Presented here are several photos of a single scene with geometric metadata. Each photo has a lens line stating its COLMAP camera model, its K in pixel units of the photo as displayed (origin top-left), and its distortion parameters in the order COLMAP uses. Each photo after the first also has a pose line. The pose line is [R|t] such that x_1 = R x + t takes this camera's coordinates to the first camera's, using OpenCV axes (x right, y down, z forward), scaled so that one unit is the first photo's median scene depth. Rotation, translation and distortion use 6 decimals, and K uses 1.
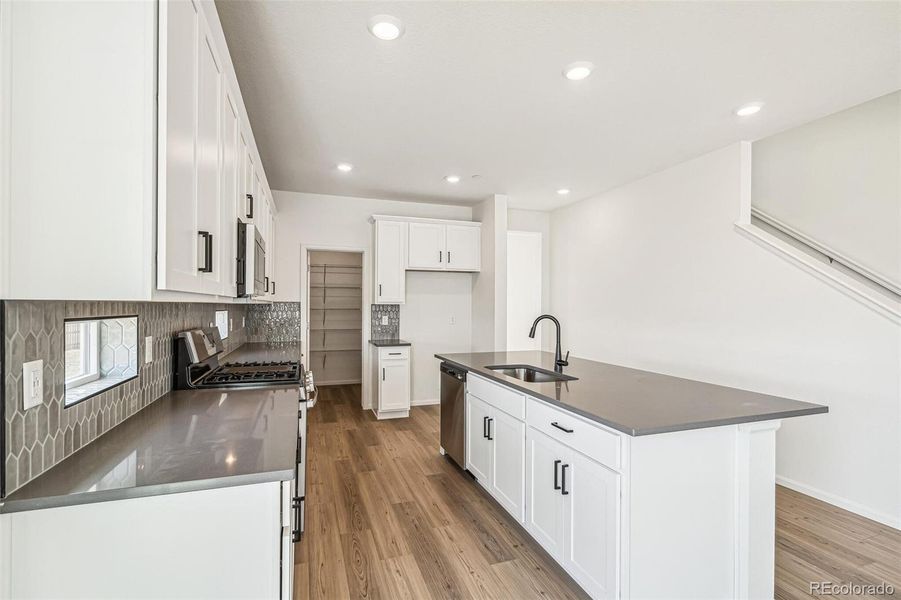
lens RADIAL K [[414.5, 0, 448.8], [0, 414.5, 302.9], [0, 0, 1]] dist [-0.001059, 0.000061]
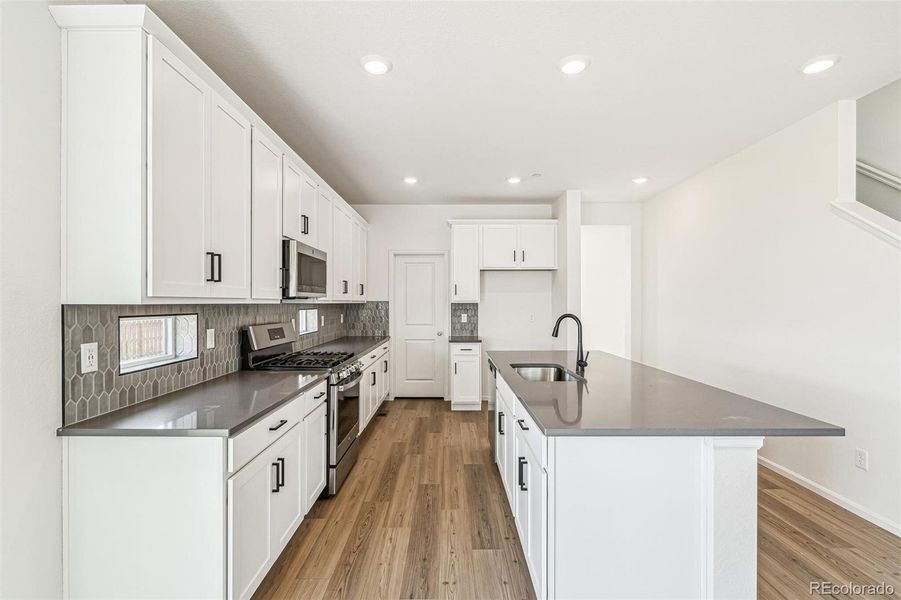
lens RADIAL K [[409.5, 0, 450.5], [0, 409.5, 300.0], [0, 0, 1]] dist [-0.001029, 0.000011]
pose [[0.945447, -0.007351, -0.325692, 0.303871], [0.006972, 0.999973, -0.002331, -0.003698], [0.325700, -0.000066, 0.945473, -0.007423]]
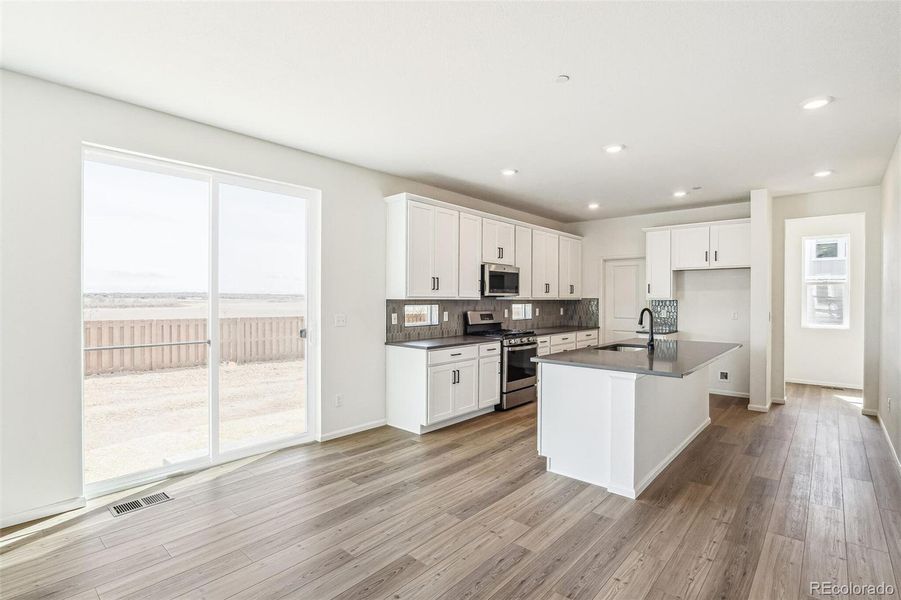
lens RADIAL K [[436.1, 0, 459.0], [0, 436.1, 298.6], [0, 0, 1]] dist [-0.002473, -0.000150]
pose [[0.503643, -0.000818, -0.863912, 1.228017], [0.002464, 0.999997, 0.000490, -0.005844], [0.863908, -0.002376, 0.503643, -0.263156]]
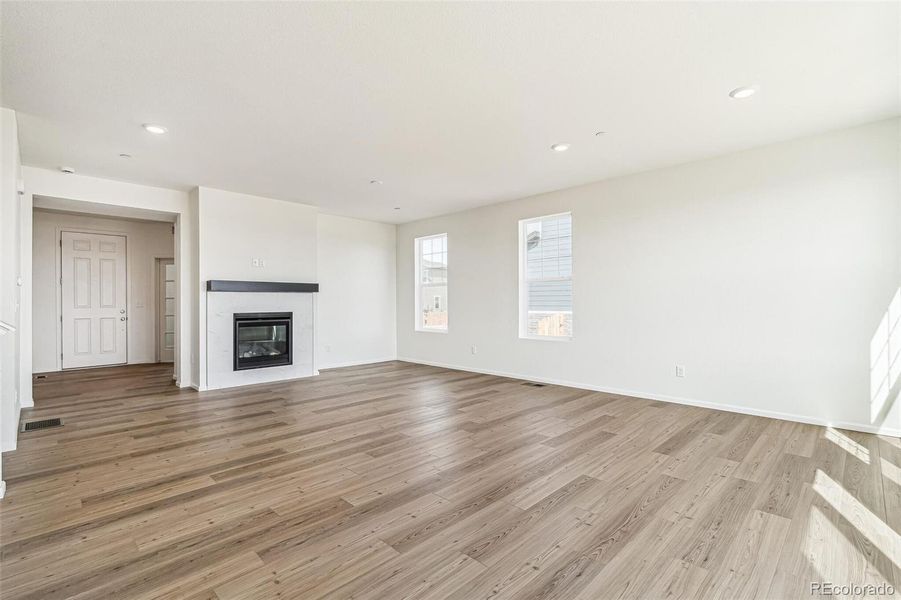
lens RADIAL K [[409.5, 0, 450.5], [0, 409.5, 300.0], [0, 0, 1]] dist [-0.001029, 0.000011]
pose [[-0.445338, 0.002344, 0.895360, -0.181605], [-0.006121, 0.999965, -0.005662, 0.064413], [-0.895342, -0.008002, -0.445308, 0.298446]]
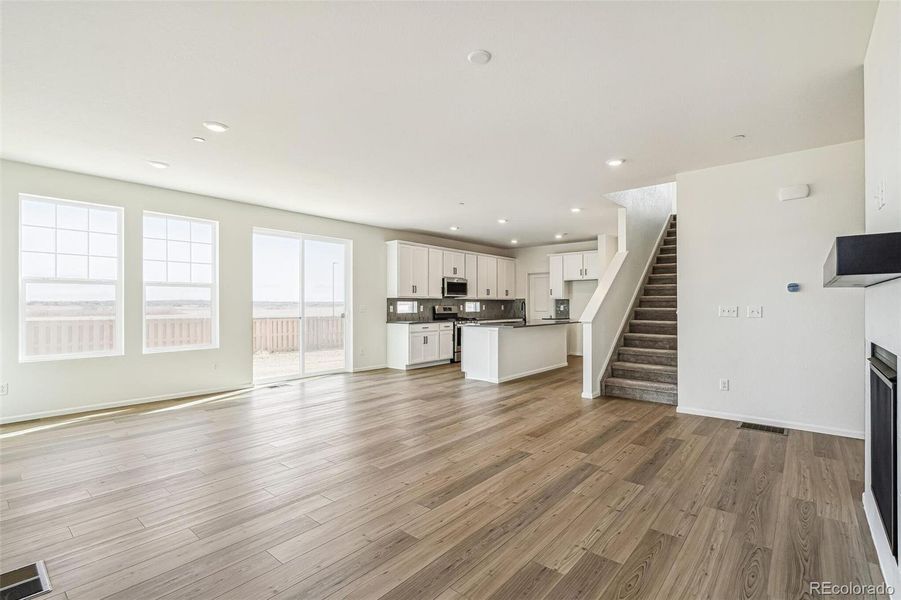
lens RADIAL K [[420.7, 0, 472.0], [0, 420.7, 303.6], [0, 0, 1]] dist [0.000735, 0.000035]
pose [[0.539527, -0.006208, -0.841946, 2.425697], [0.007165, 0.999970, -0.002782, 0.049572], [0.841938, -0.004532, 0.539555, -0.742554]]
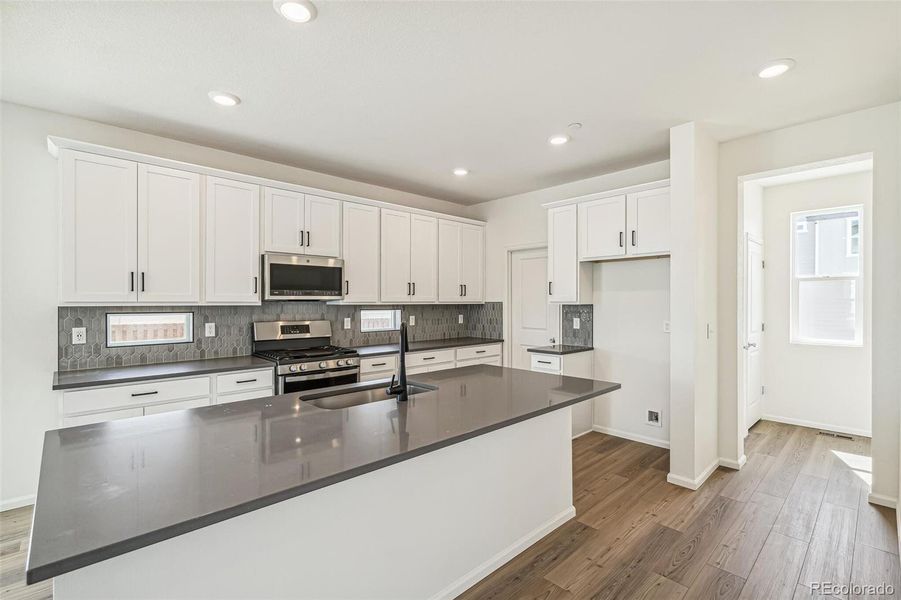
lens RADIAL K [[409.5, 0, 450.5], [0, 409.5, 300.0], [0, 0, 1]] dist [-0.001029, 0.000011]
pose [[0.412249, -0.008144, -0.911035, 0.982888], [0.007289, 0.999958, -0.005640, -0.005173], [0.911042, -0.004315, 0.412290, 0.823325]]
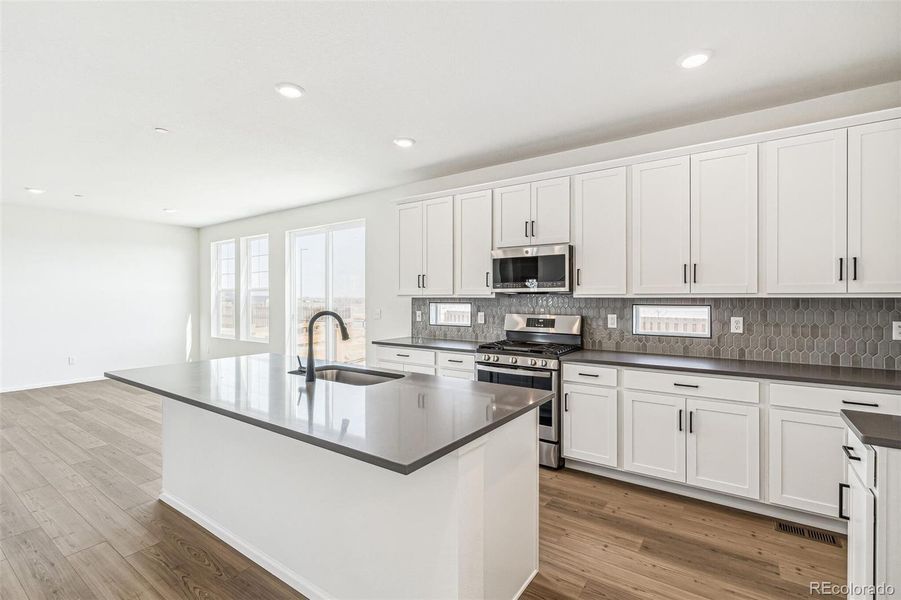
lens RADIAL K [[442.6, 0, 446.9], [0, 442.6, 296.2], [0, 0, 1]] dist [0.038277, 0.000148]
pose [[-0.817973, 0.001596, -0.575254, 0.581882], [0.004816, 0.999980, -0.004074, -0.000312], [0.575237, -0.006103, -0.817964, 1.958286]]
